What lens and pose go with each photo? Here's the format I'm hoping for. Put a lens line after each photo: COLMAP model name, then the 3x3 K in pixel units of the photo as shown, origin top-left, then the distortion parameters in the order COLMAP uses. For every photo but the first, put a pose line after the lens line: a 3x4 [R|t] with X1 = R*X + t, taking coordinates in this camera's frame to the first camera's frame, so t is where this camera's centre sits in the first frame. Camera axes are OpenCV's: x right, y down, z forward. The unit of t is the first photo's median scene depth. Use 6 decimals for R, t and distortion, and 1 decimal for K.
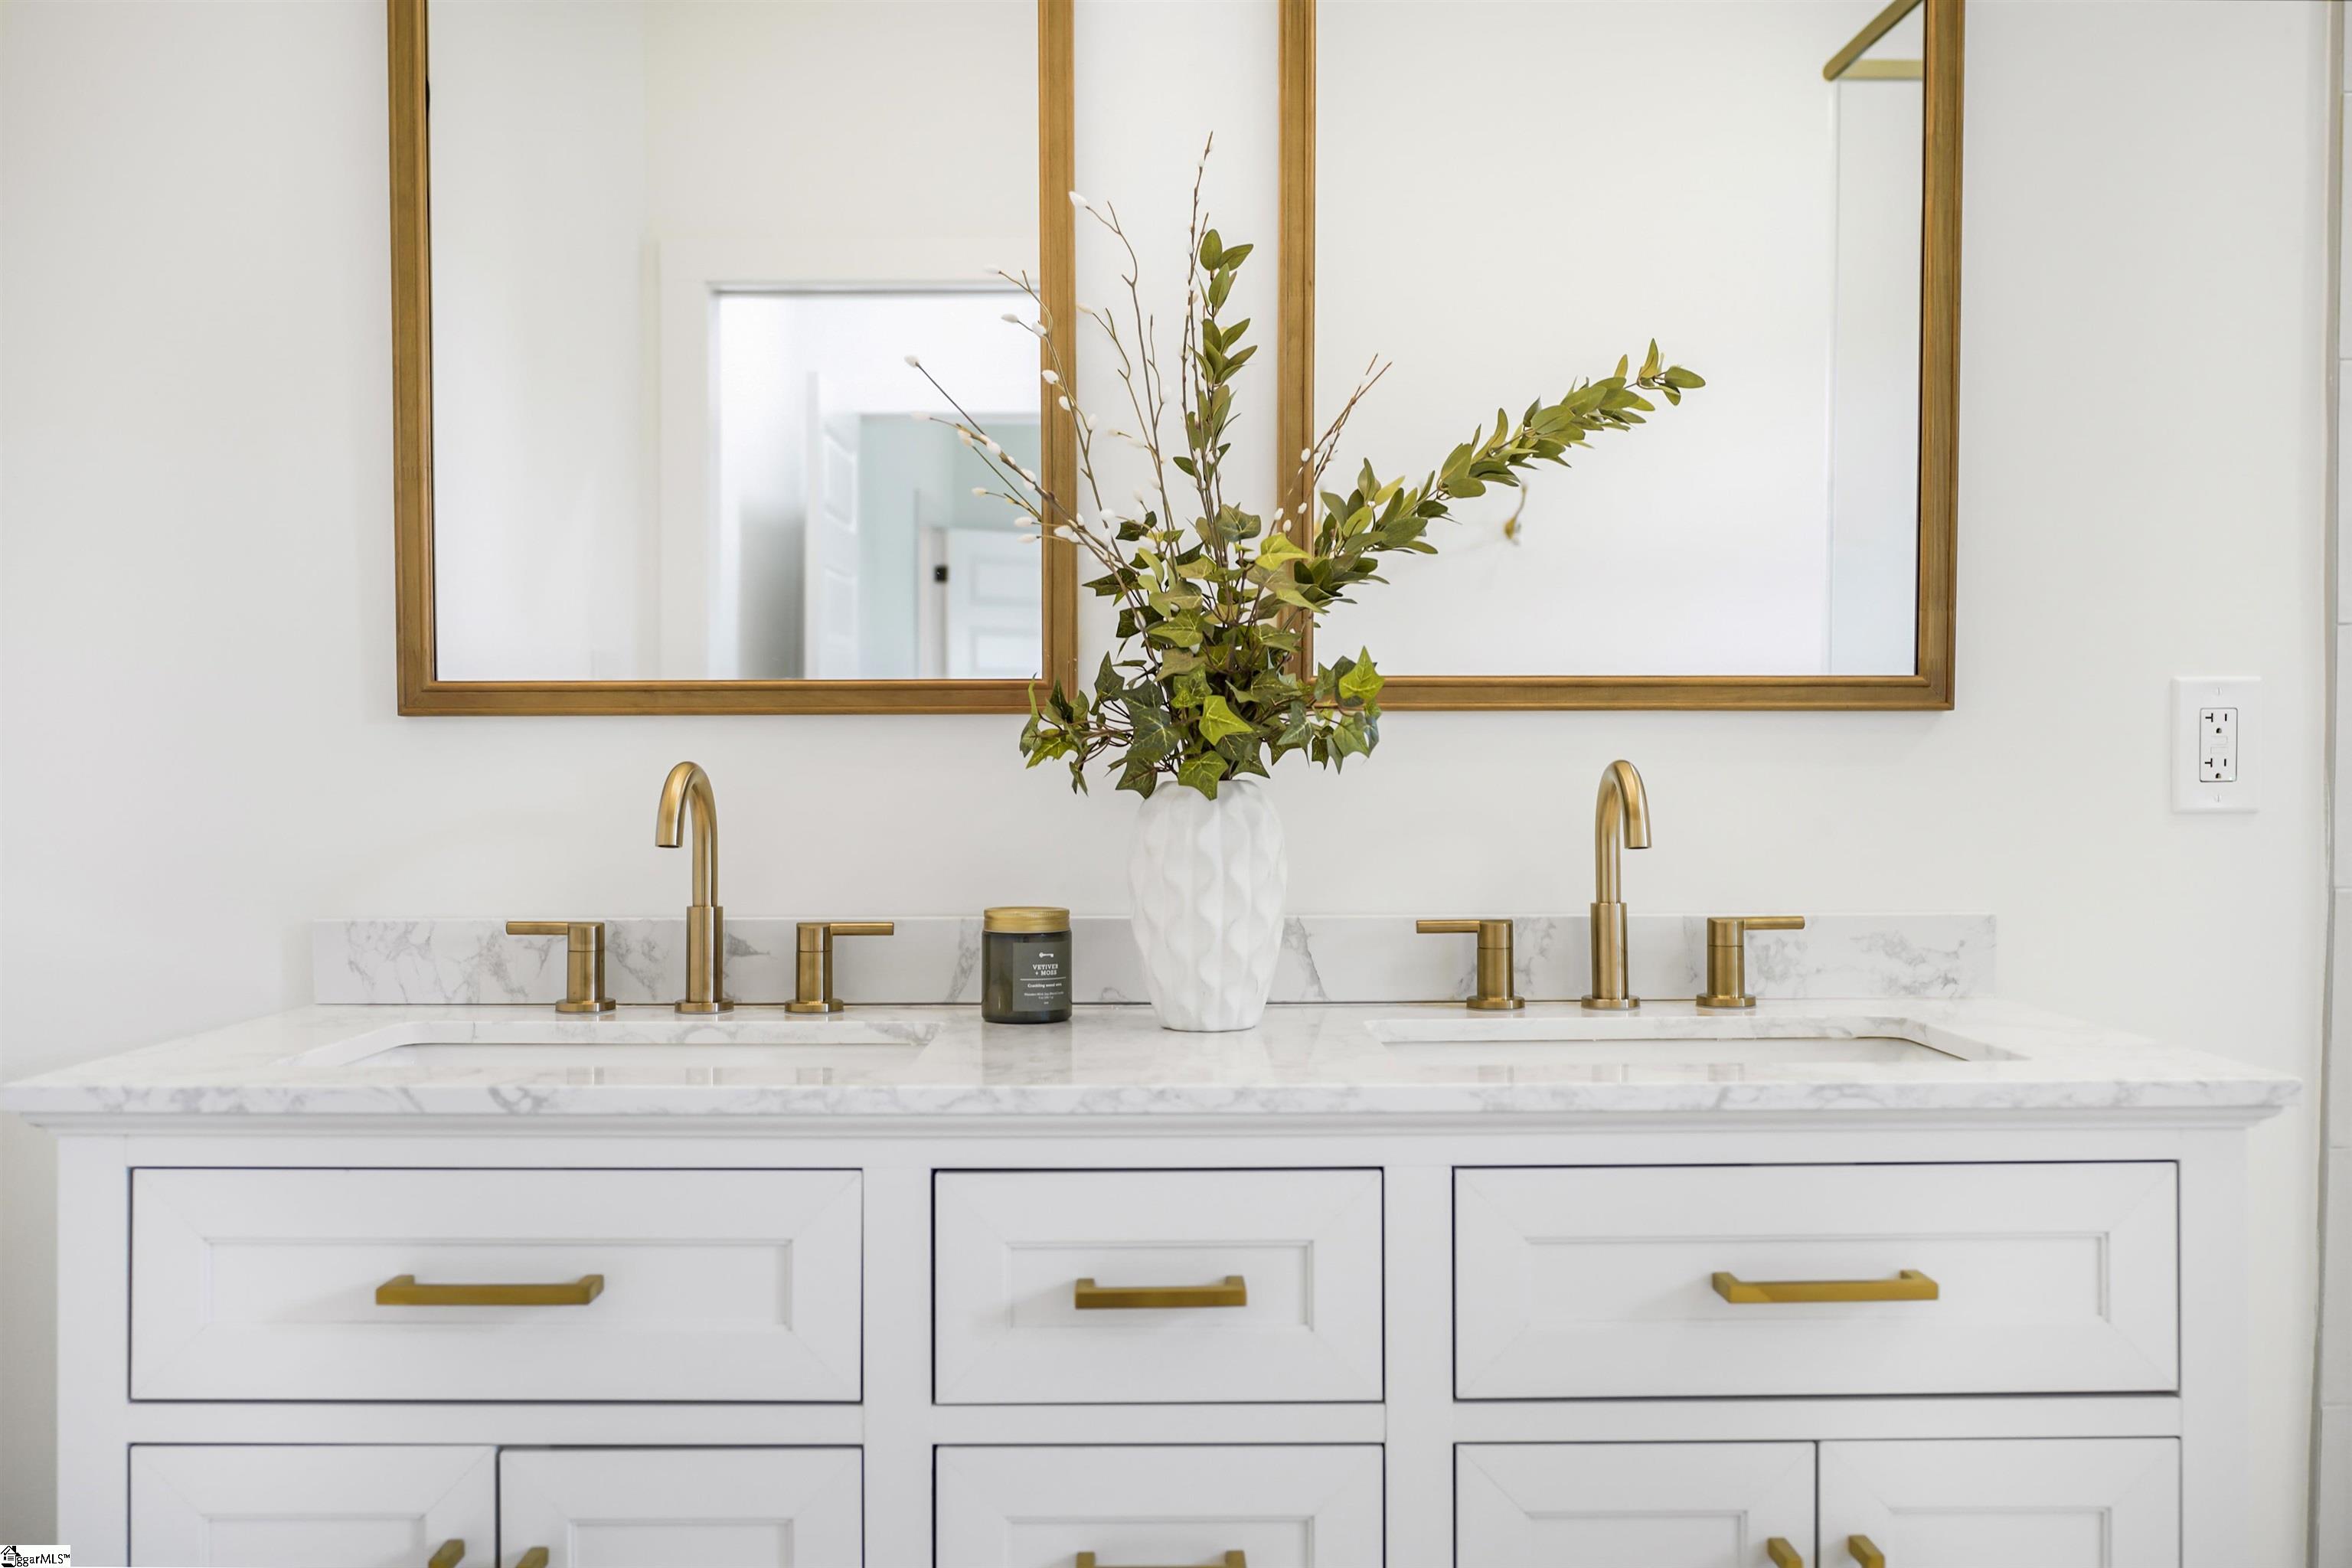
lens RADIAL K [[1980.9, 0, 1175.7], [0, 1980.9, 784.3], [0, 0, 1]] dist [0.006889, -0.007510]
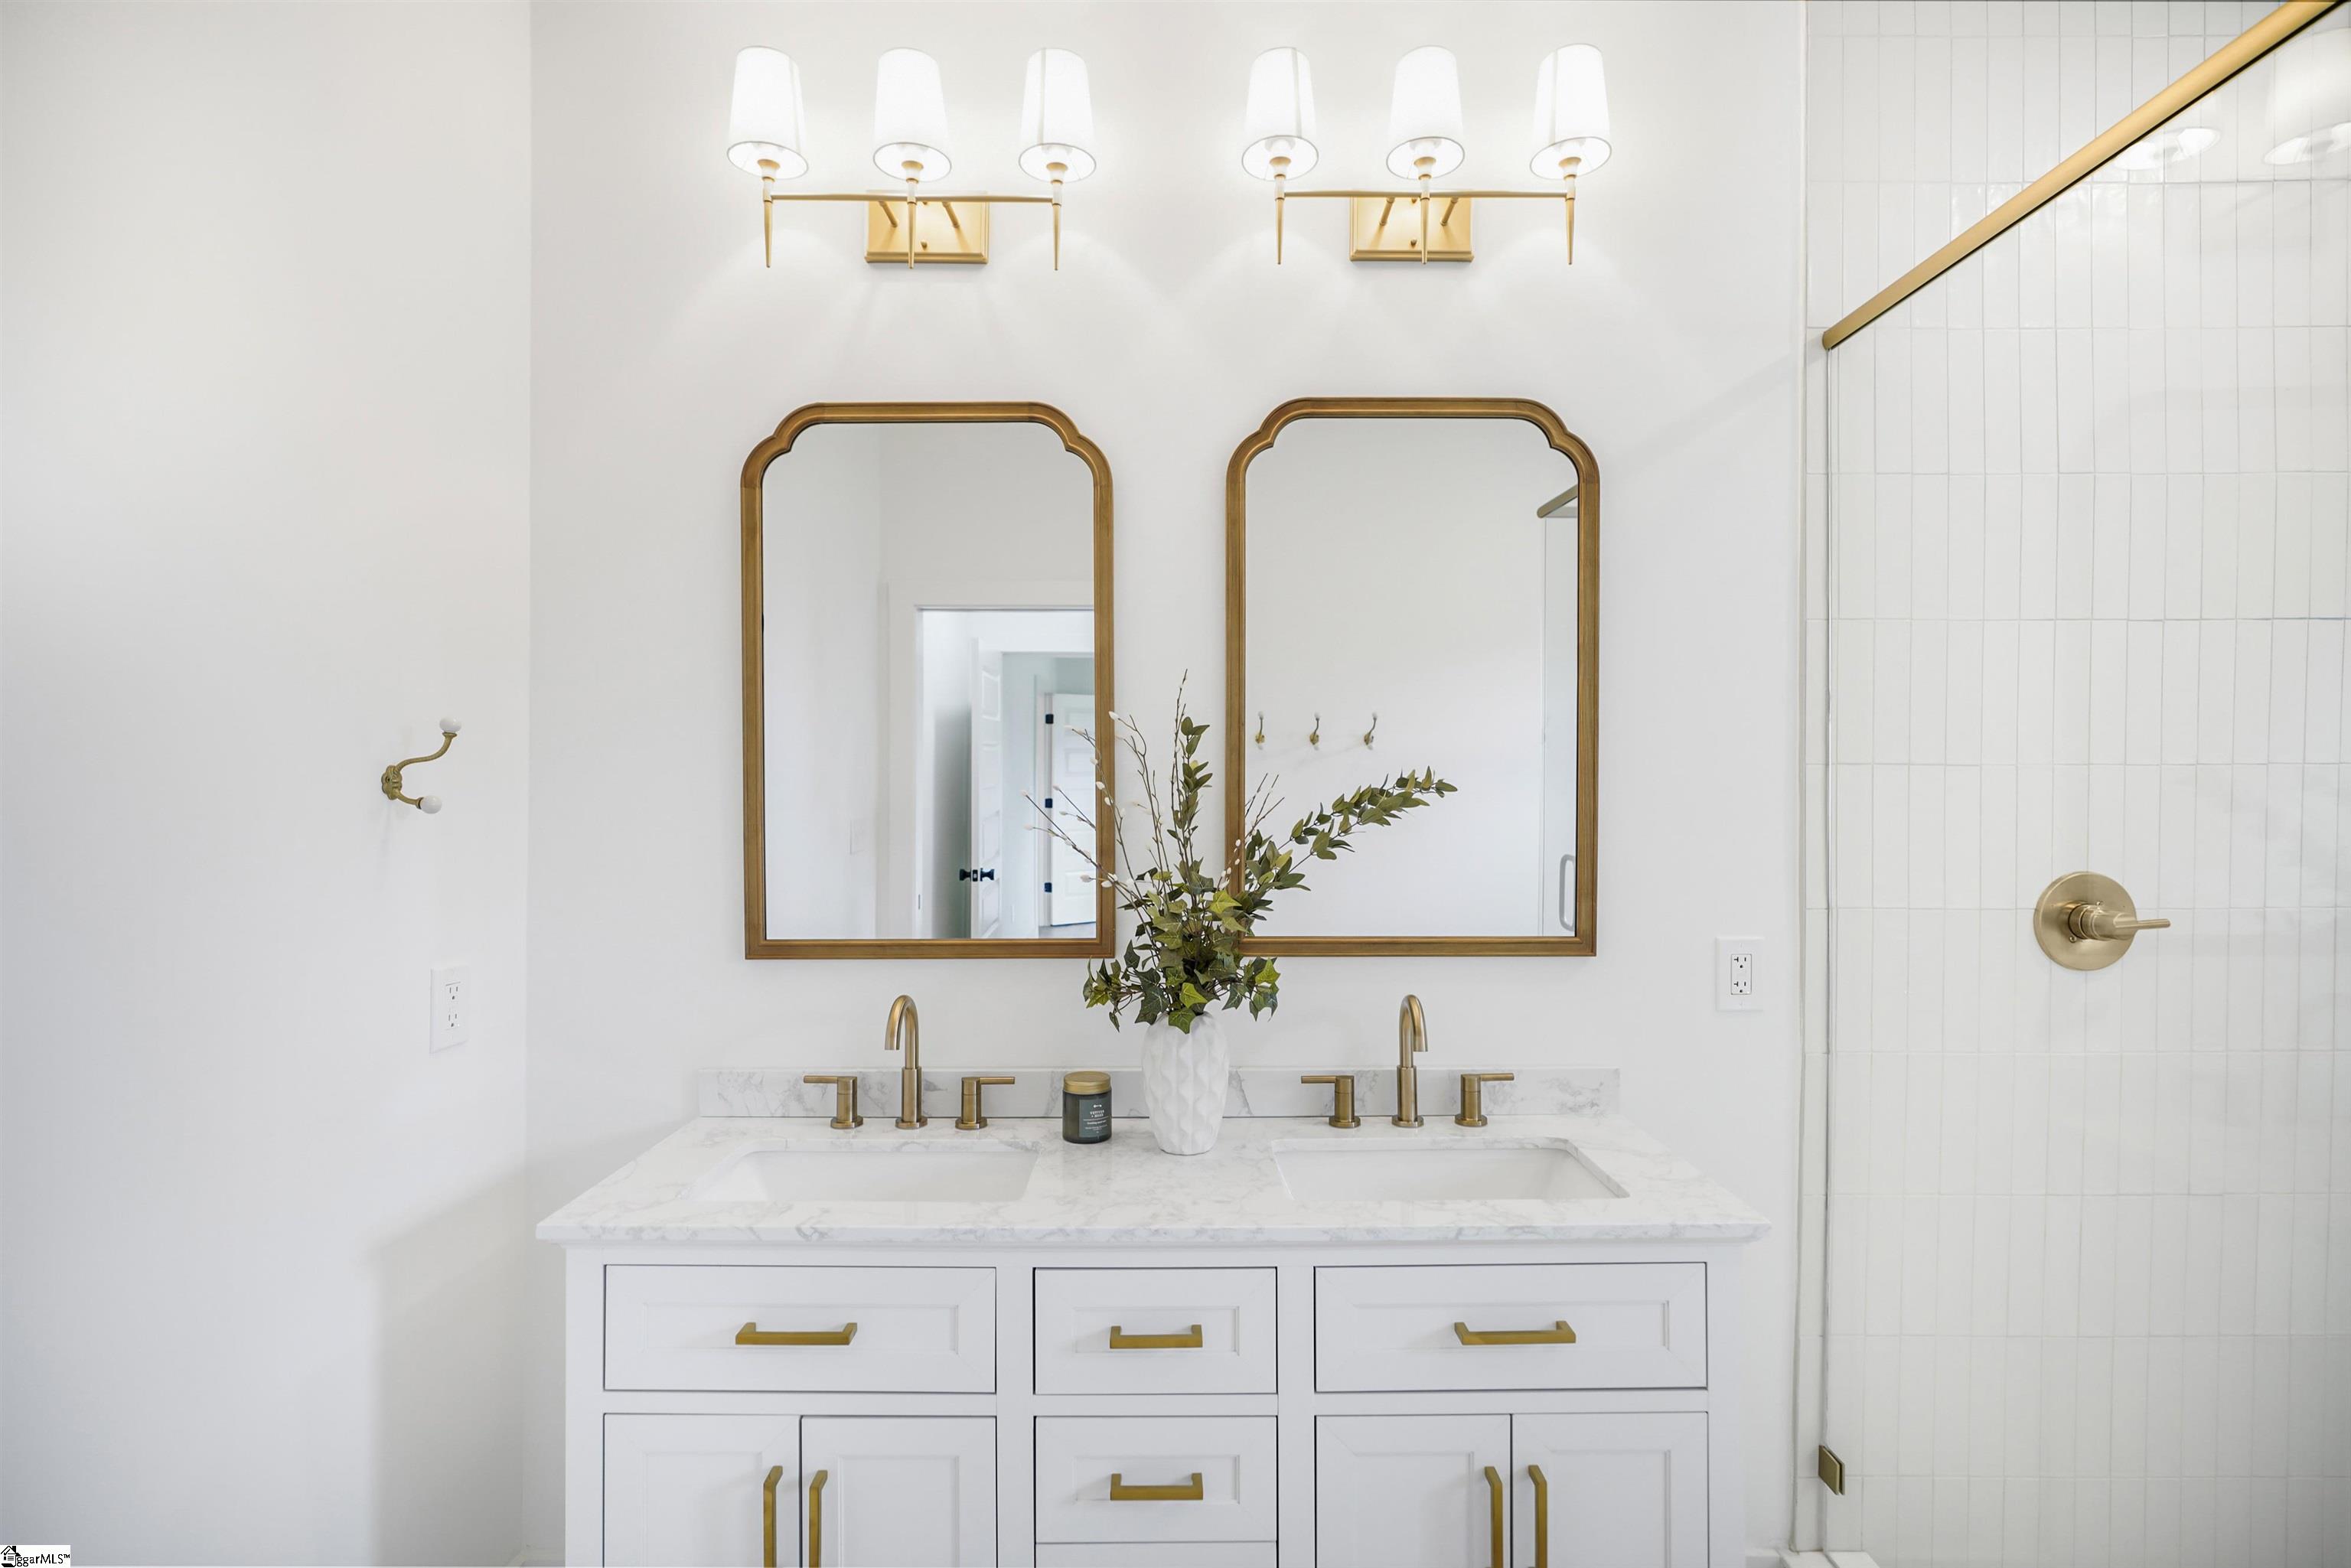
lens RADIAL K [[1142.7, 0, 1177.4], [0, 1142.7, 783.9], [0, 0, 1]] dist [-0.006345, -0.000085]
pose [[0.999973, -0.001040, -0.007265, 0.016273], [0.000952, 0.999927, -0.012043, -0.197797], [0.007277, 0.012036, 0.999901, -0.058981]]
